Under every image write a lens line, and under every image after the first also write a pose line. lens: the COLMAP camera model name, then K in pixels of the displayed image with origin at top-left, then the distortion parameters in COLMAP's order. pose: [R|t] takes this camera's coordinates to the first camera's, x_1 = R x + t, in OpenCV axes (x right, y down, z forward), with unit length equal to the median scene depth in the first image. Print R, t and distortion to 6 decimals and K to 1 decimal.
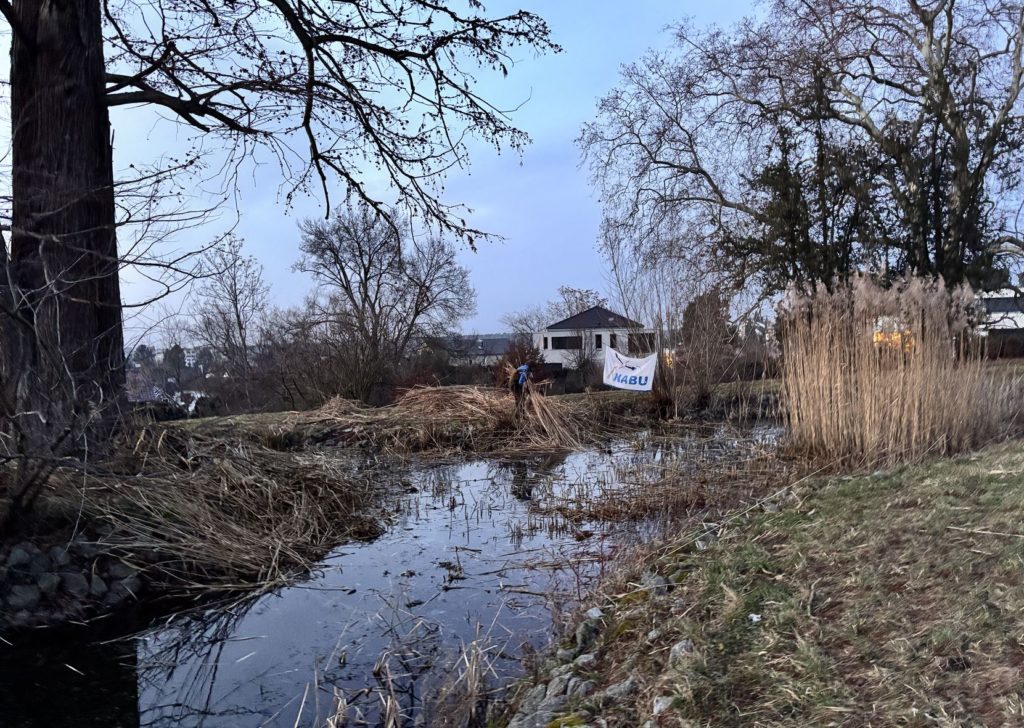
lens RADIAL K [[749.0, 0, 510.7], [0, 749.0, 367.4], [0, 0, 1]] dist [0.043817, -0.021801]
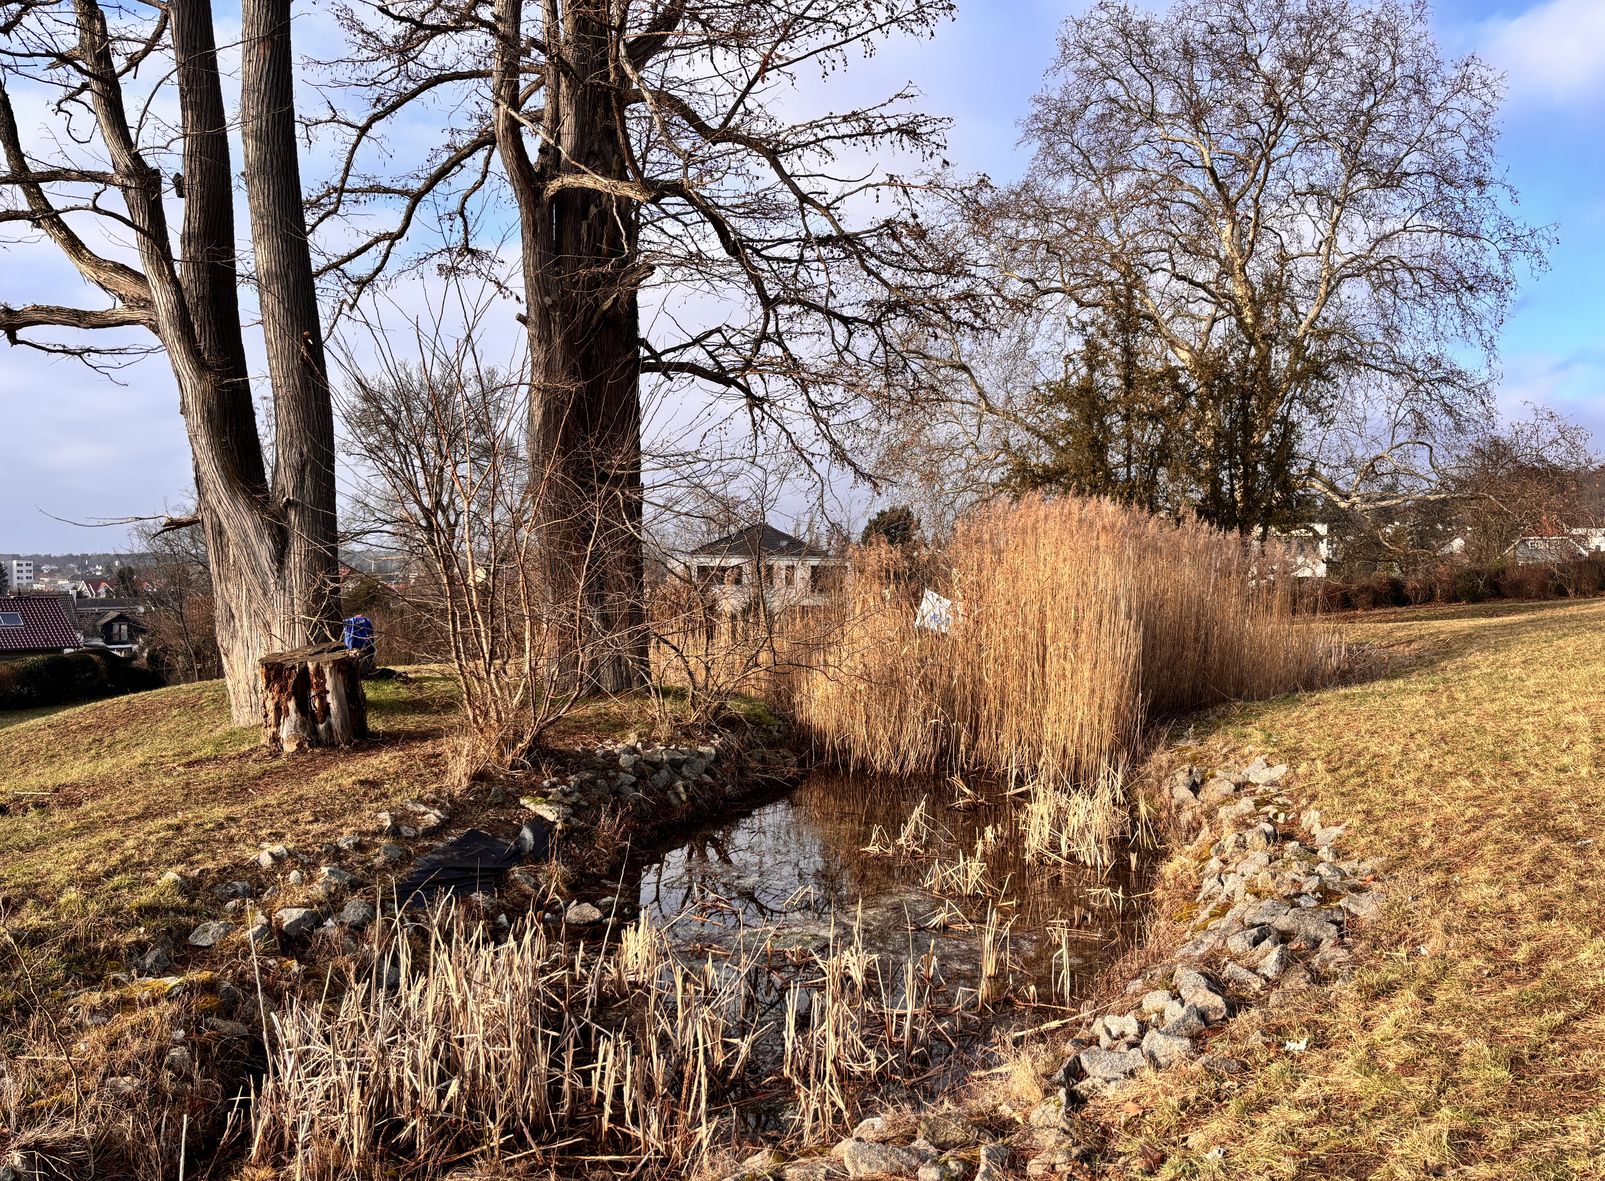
lens RADIAL K [[1183.0, 0, 792.2], [0, 1183.0, 605.4], [0, 0, 1]] dist [-0.008090, 0.022138]
pose [[0.983786, 0.029193, 0.176952, -0.125427], [-0.028078, 0.999567, -0.008802, 0.002602], [-0.177133, 0.003691, 0.984180, -0.162181]]
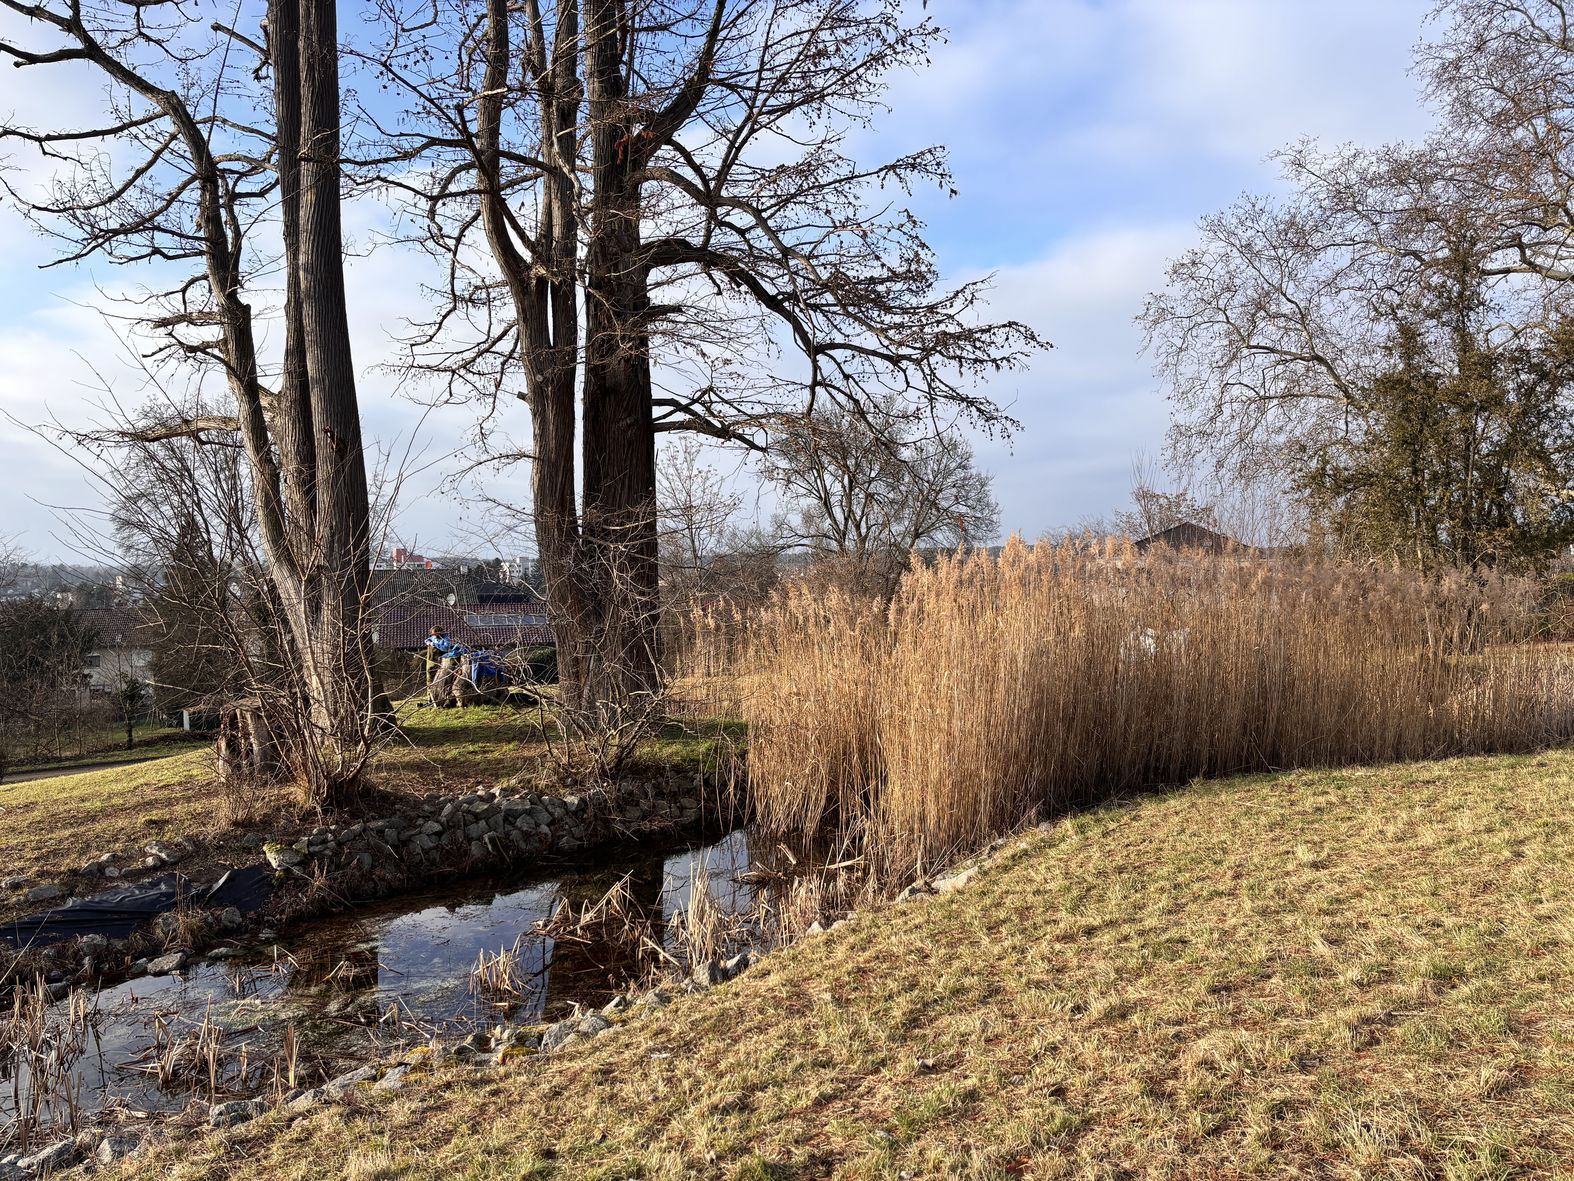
lens RADIAL K [[1097.9, 0, 782.0], [0, 1097.9, 591.8], [0, 0, 1]] dist [0.040924, -0.038389]
pose [[0.969144, 0.027674, -0.244936, 0.022274], [-0.029423, 0.999561, -0.003486, -0.017860], [0.244732, 0.010585, 0.969533, -0.139743]]
